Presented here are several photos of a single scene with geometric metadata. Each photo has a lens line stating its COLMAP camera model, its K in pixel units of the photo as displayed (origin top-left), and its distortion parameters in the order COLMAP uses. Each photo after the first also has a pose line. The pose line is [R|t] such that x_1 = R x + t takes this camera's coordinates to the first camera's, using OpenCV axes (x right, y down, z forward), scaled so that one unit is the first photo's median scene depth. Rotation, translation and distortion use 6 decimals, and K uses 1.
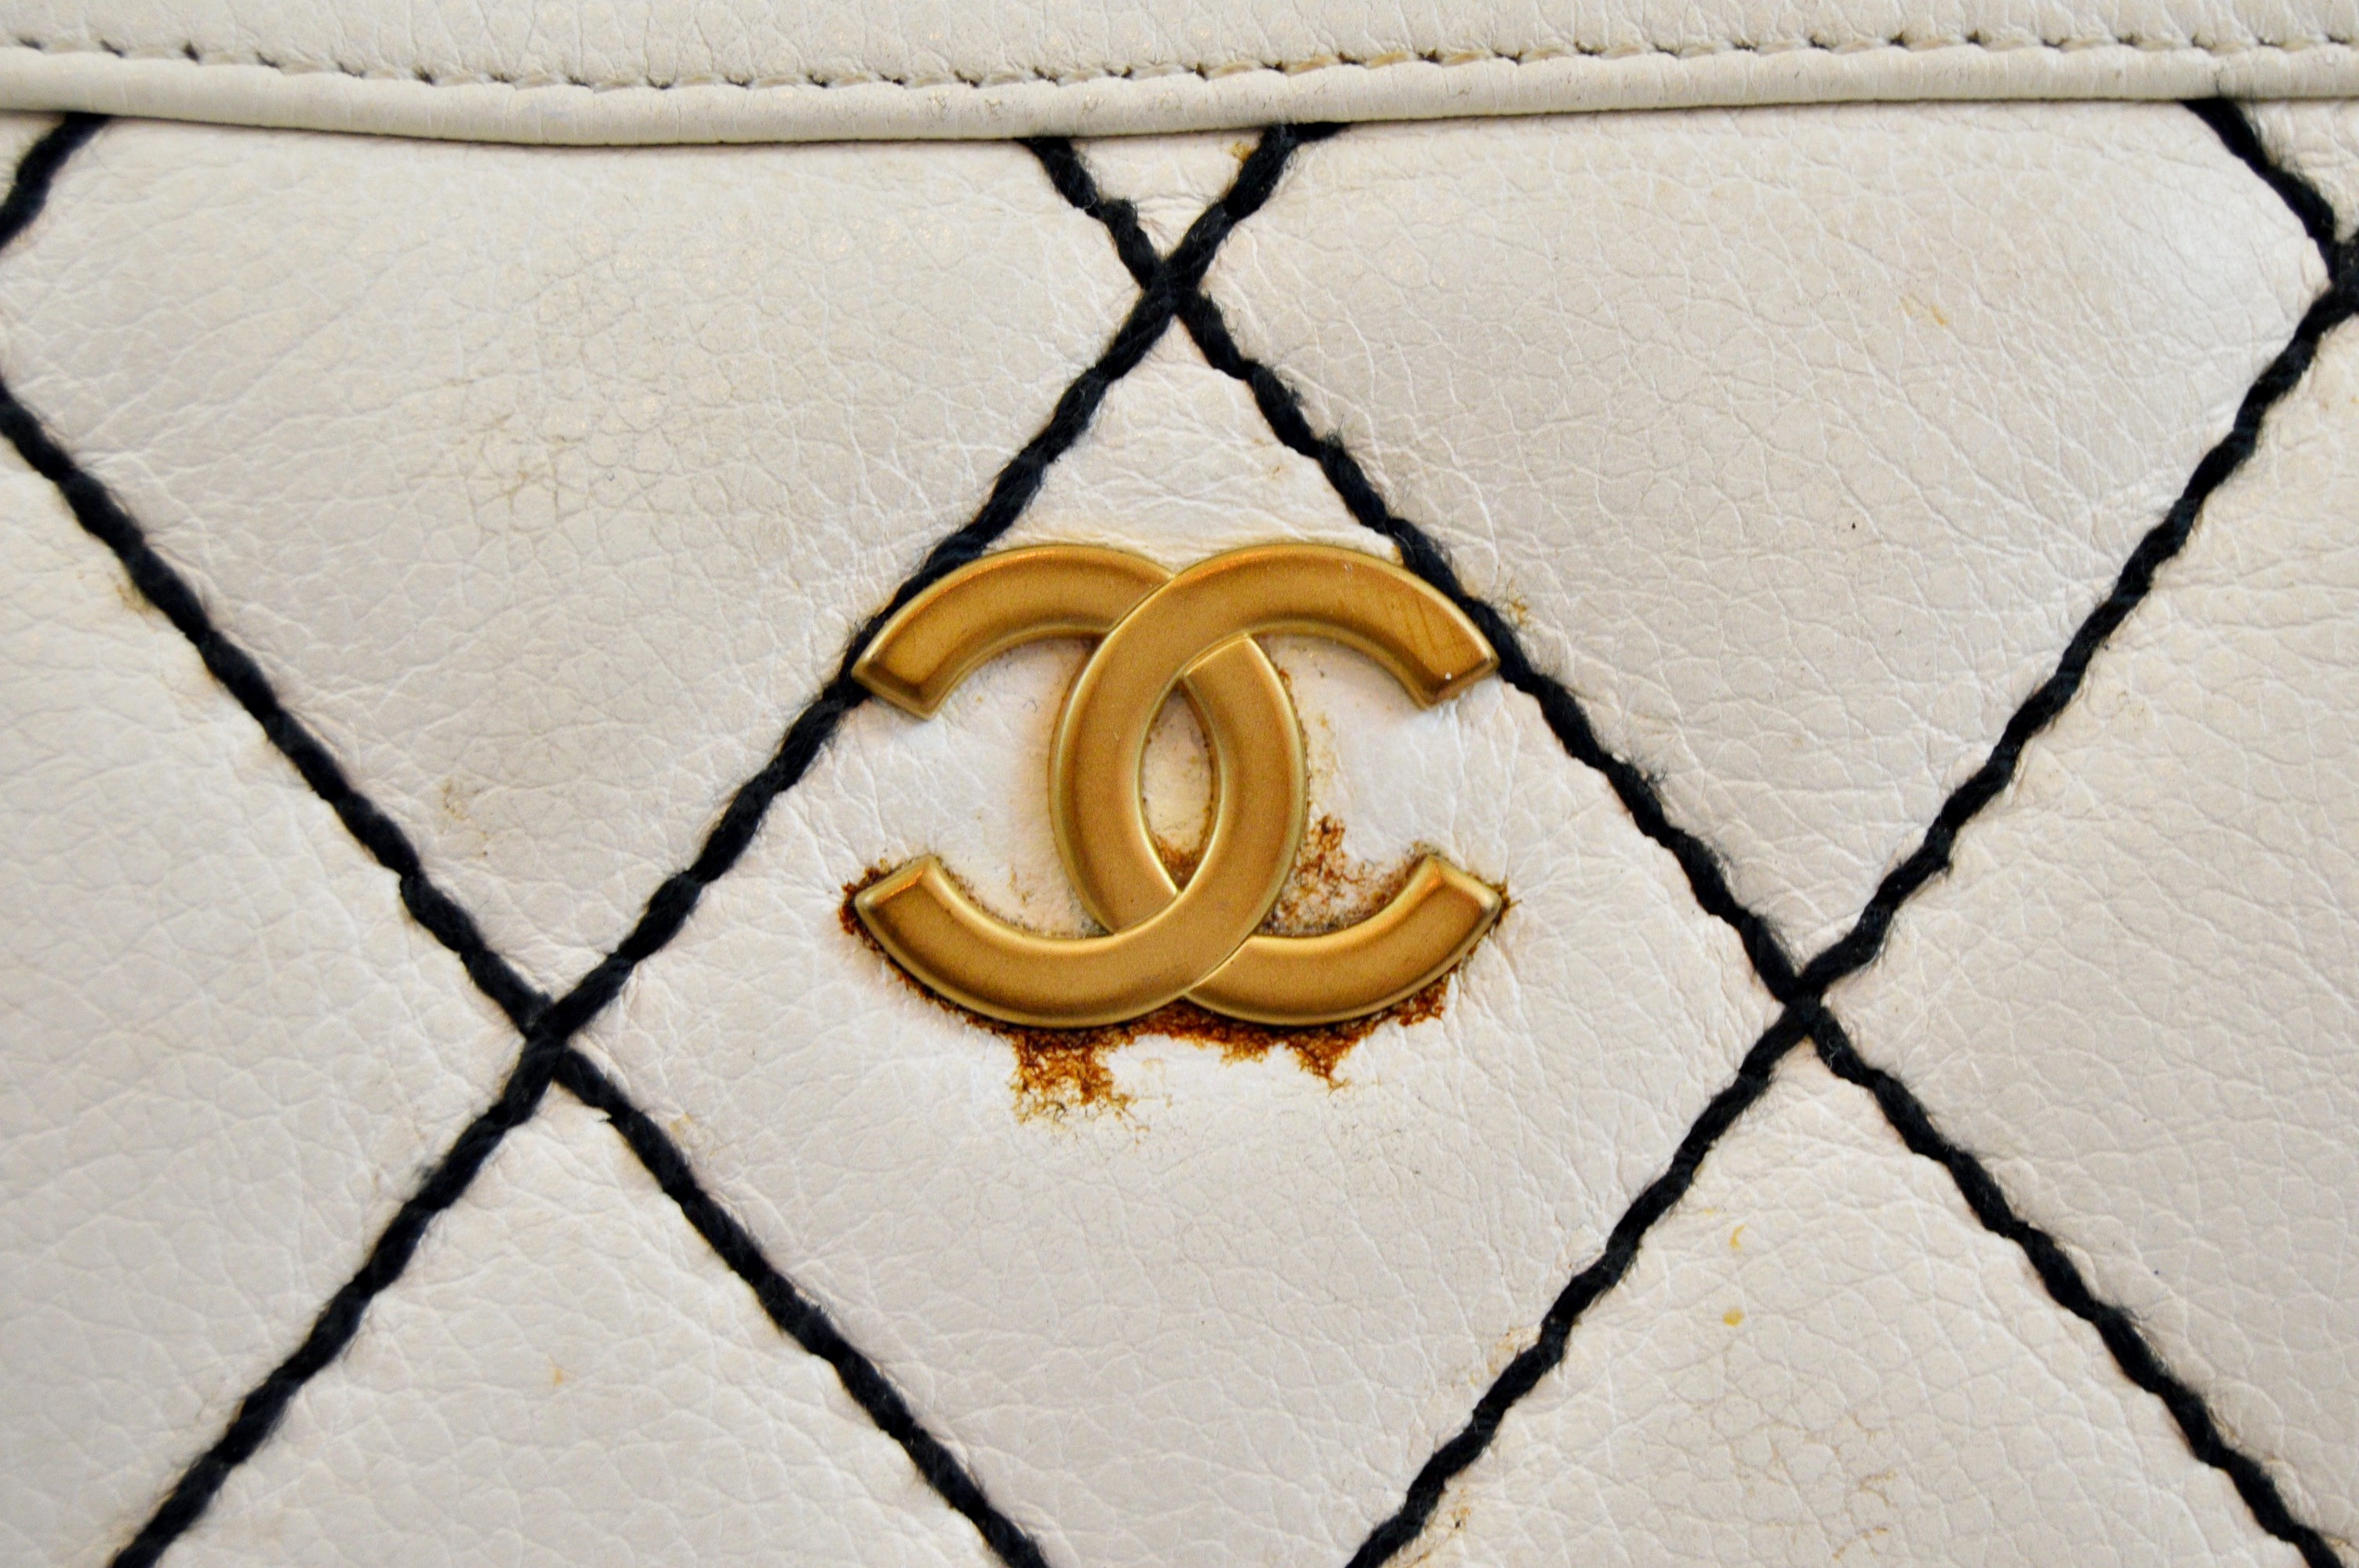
lens RADIAL K [[5229.9, 0, 1166.0], [0, 5229.9, 798.9], [0, 0, 1]] dist [-0.028824, 0.000000]
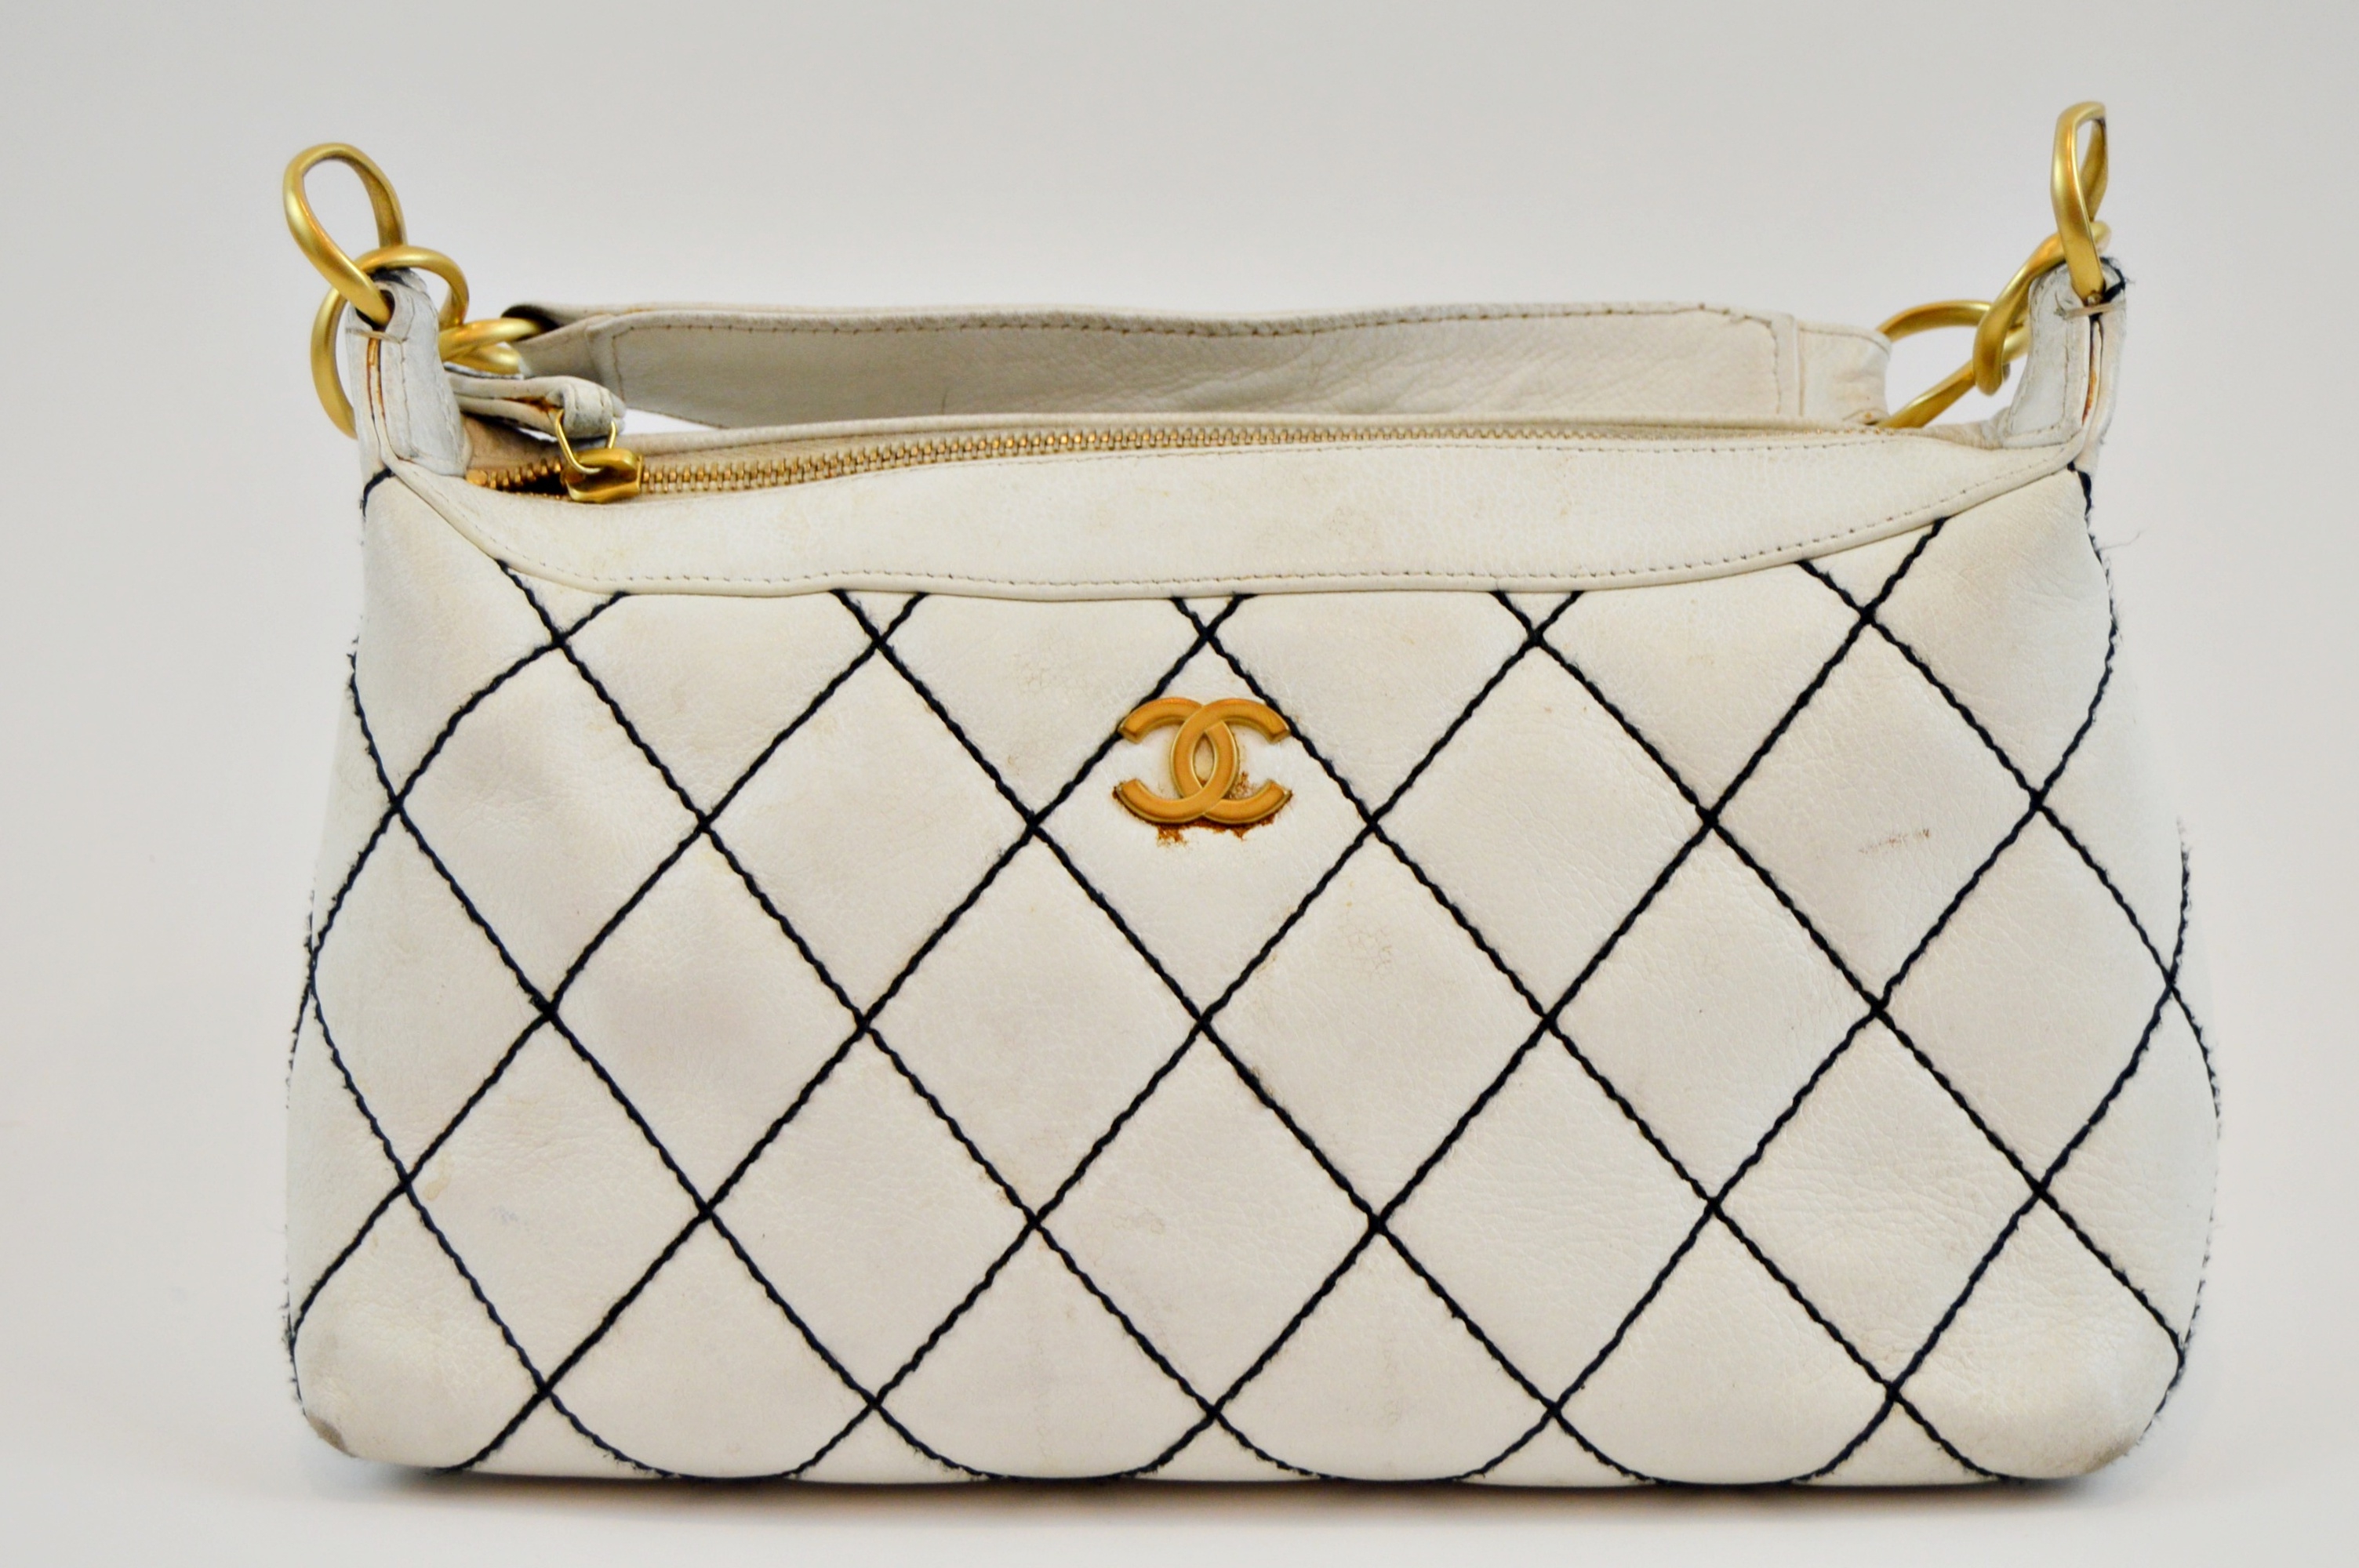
lens RADIAL K [[4982.3, 0, 1184.3], [0, 4982.3, 785.9], [0, 0, 1]] dist [-0.067723, 0.000000]
pose [[0.993476, 0.005740, -0.113899, 0.391247], [-0.032602, 0.971348, -0.235414, 0.846297], [0.109284, 0.237592, 0.965198, -2.411824]]
